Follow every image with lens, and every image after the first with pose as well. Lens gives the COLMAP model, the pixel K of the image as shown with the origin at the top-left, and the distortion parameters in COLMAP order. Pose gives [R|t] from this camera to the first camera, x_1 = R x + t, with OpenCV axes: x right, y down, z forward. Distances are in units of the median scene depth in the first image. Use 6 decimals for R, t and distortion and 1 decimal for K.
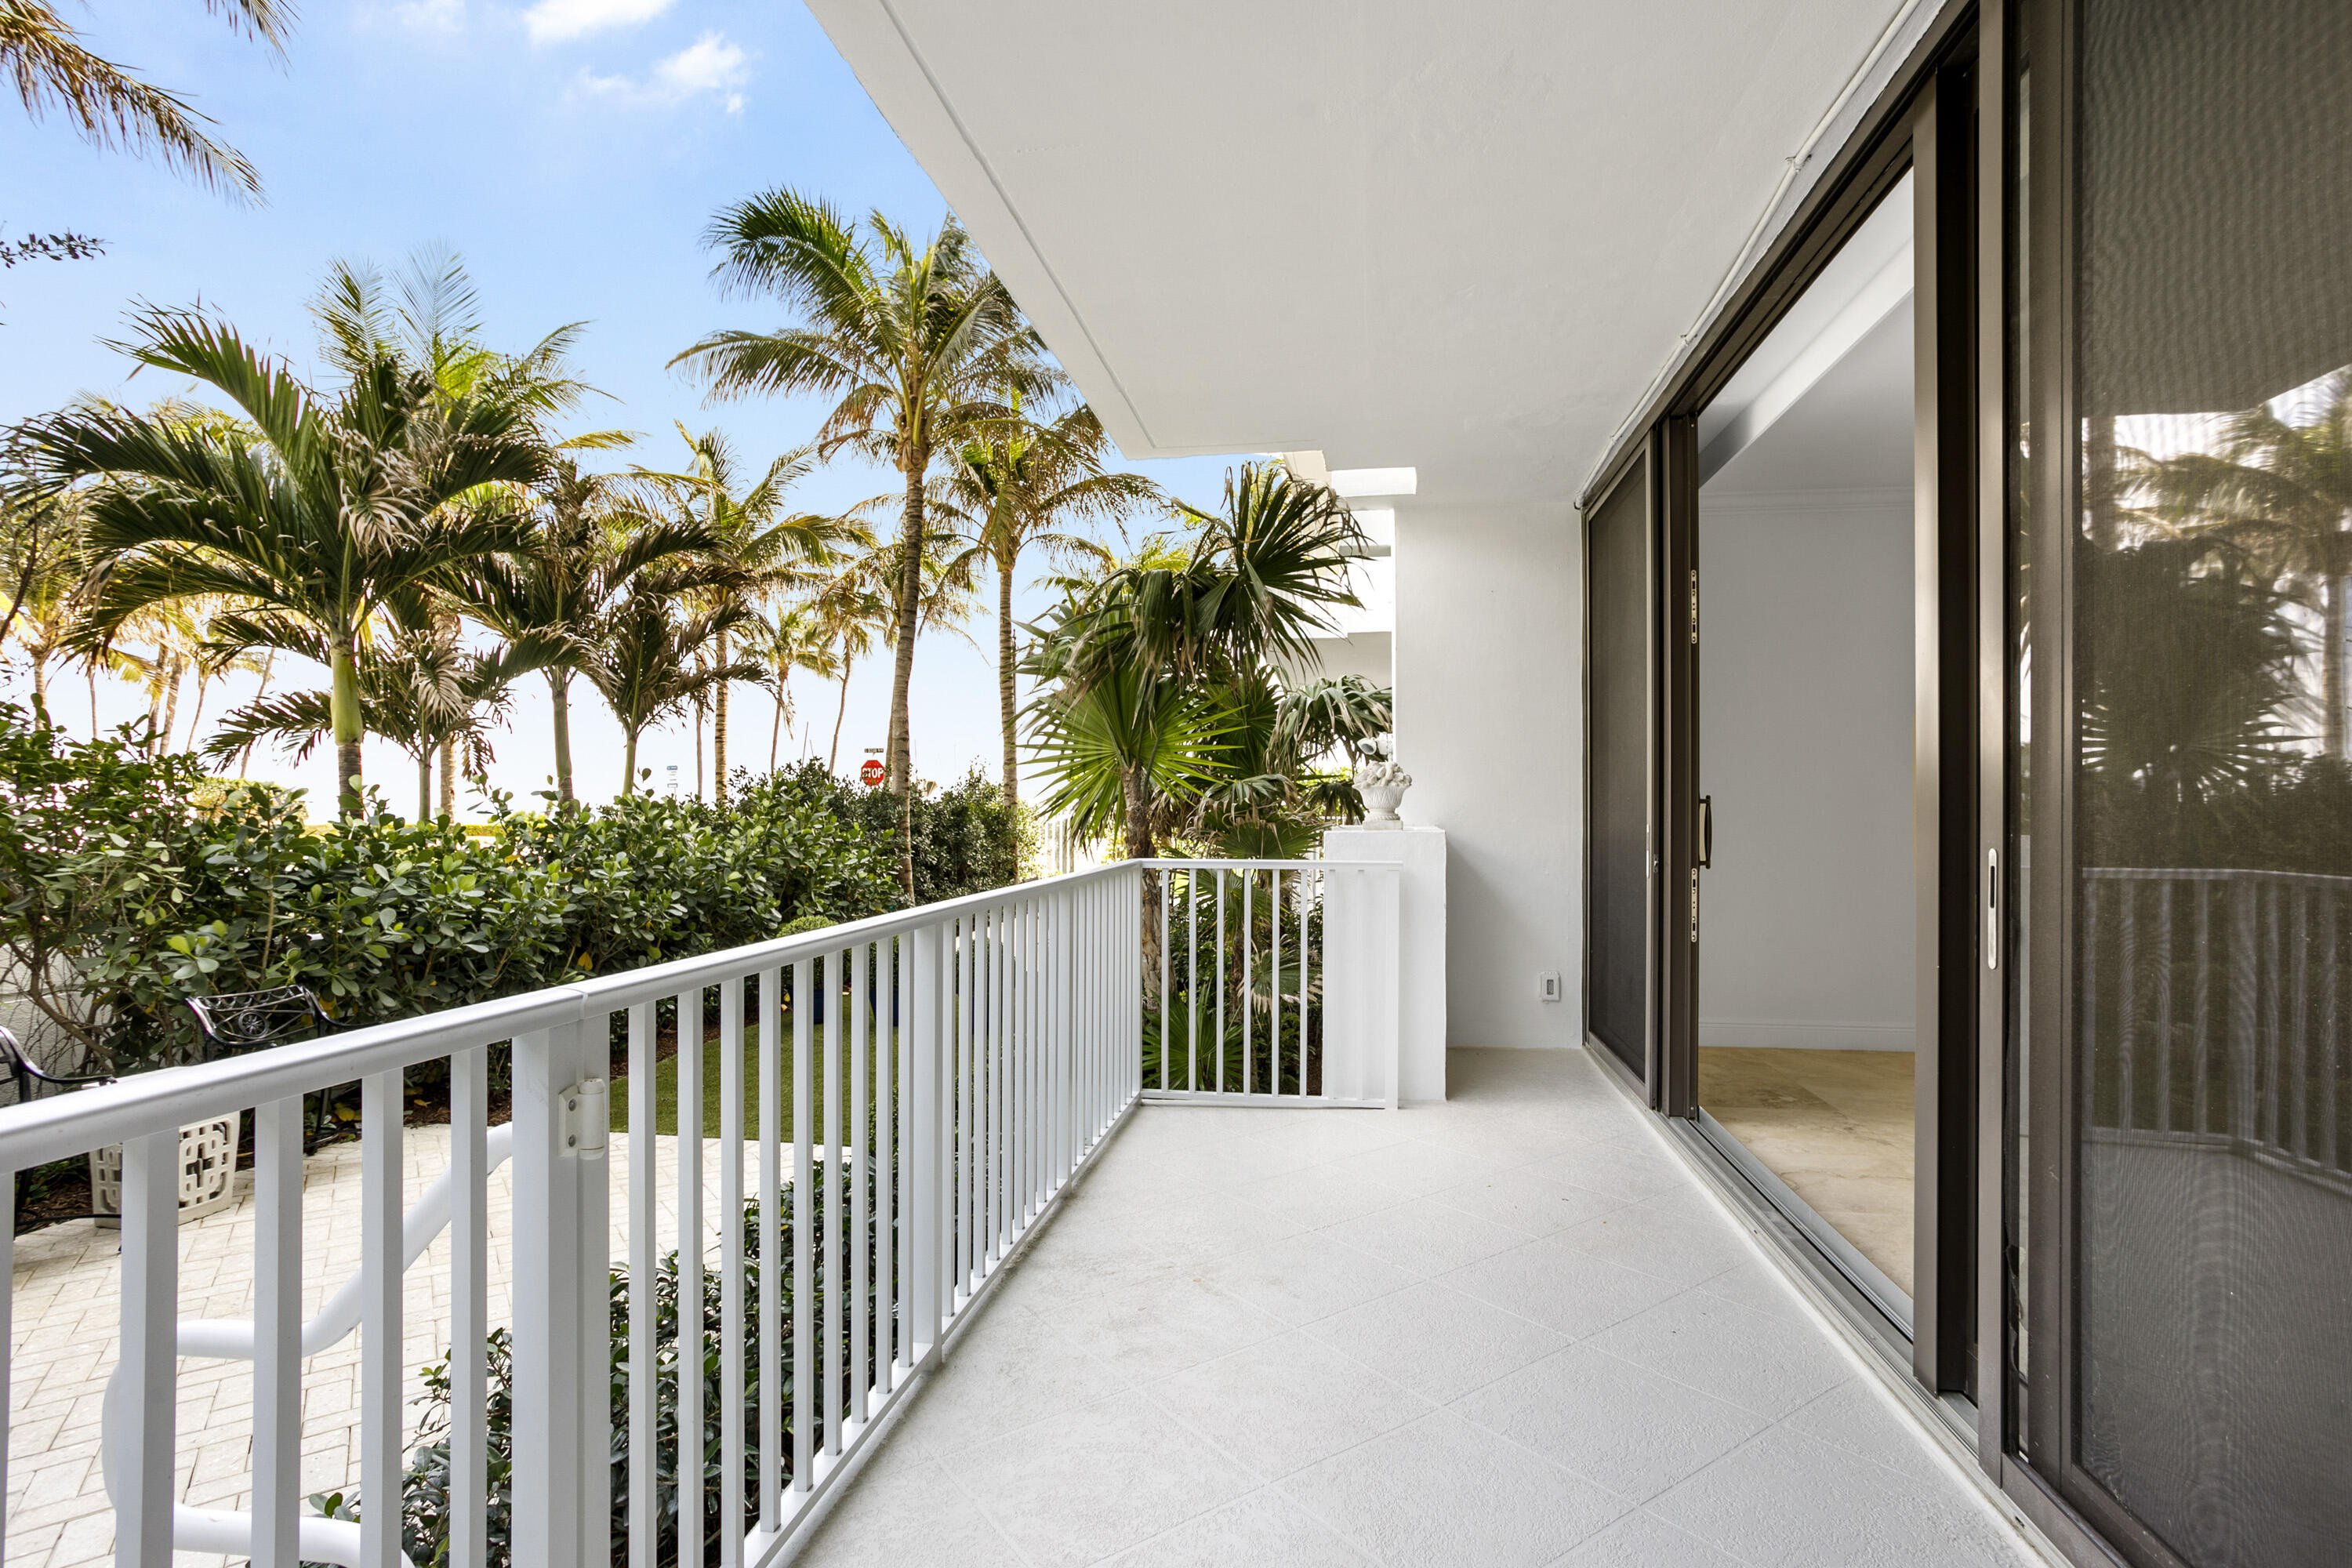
lens RADIAL K [[1134.0, 0, 1173.6], [0, 1134.0, 802.9], [0, 0, 1]] dist [-0.009857, 0.008690]
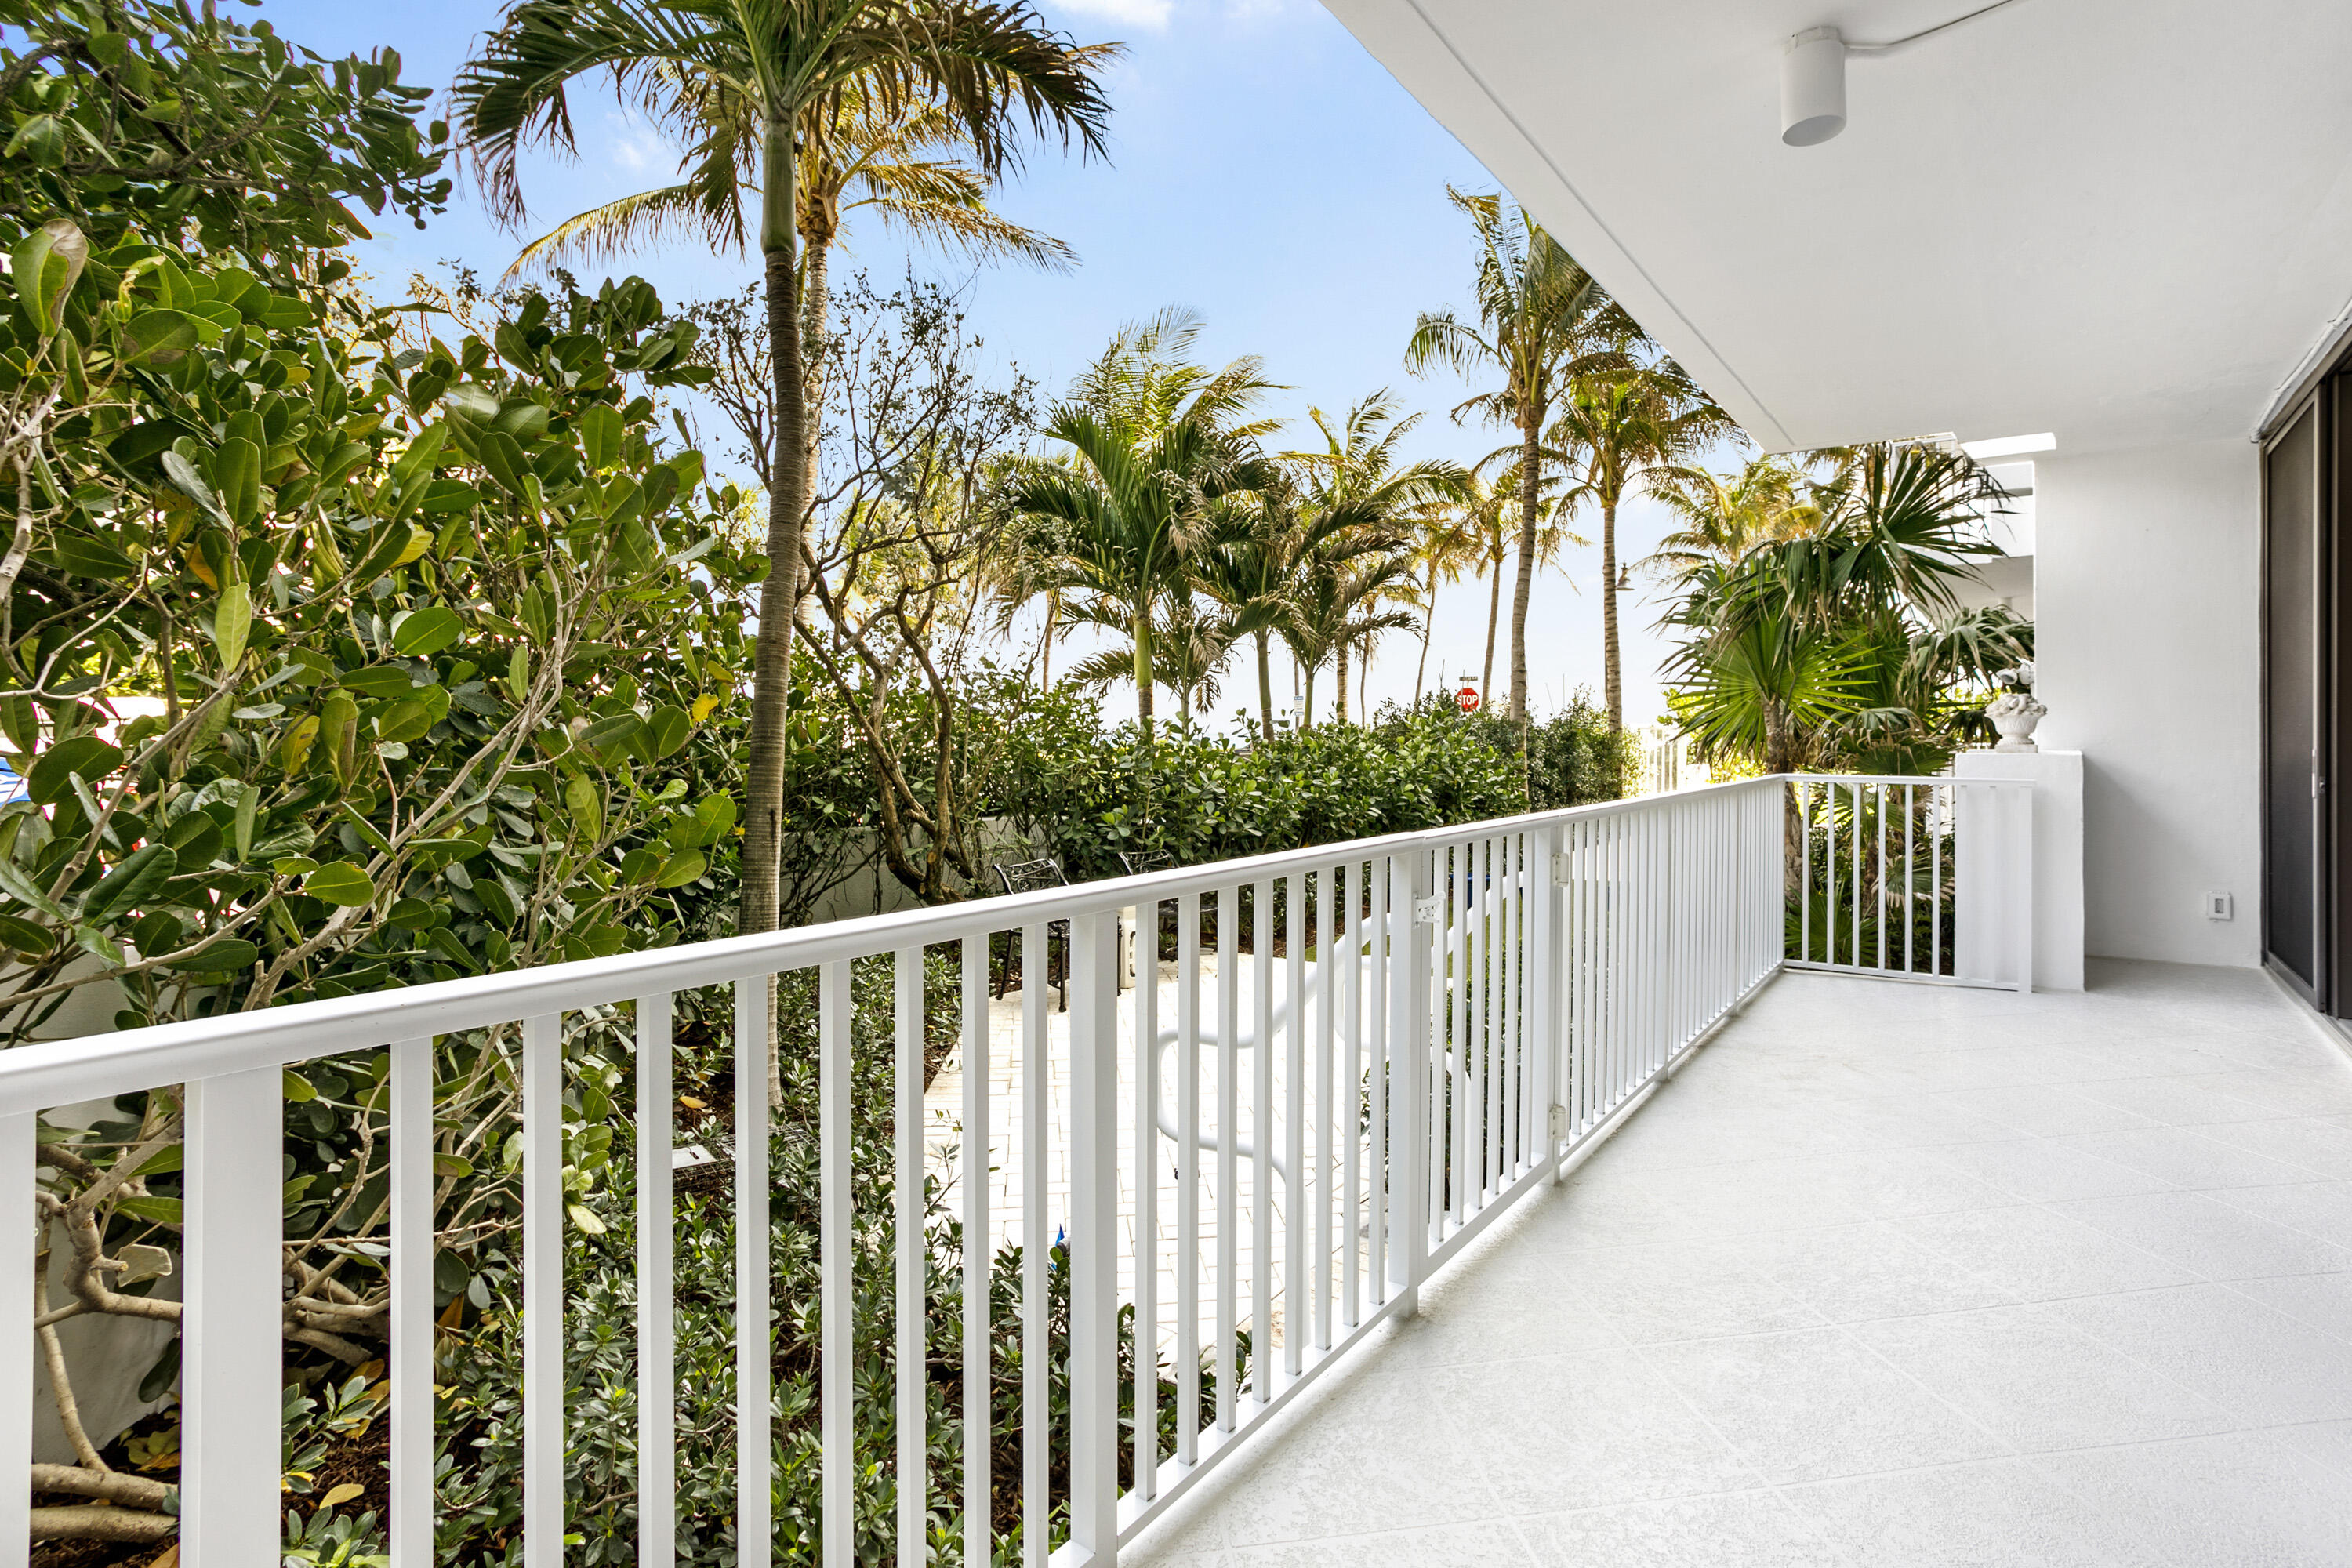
lens RADIAL K [[1134.0, 0, 1213.9], [0, 1134.0, 744.0], [0, 0, 1]] dist [-0.009857, 0.008690]
pose [[0.895760, 0.002946, -0.444528, -0.029327], [0.003555, 0.999899, 0.013790, -0.002900], [0.444523, -0.013933, 0.895659, -0.311233]]
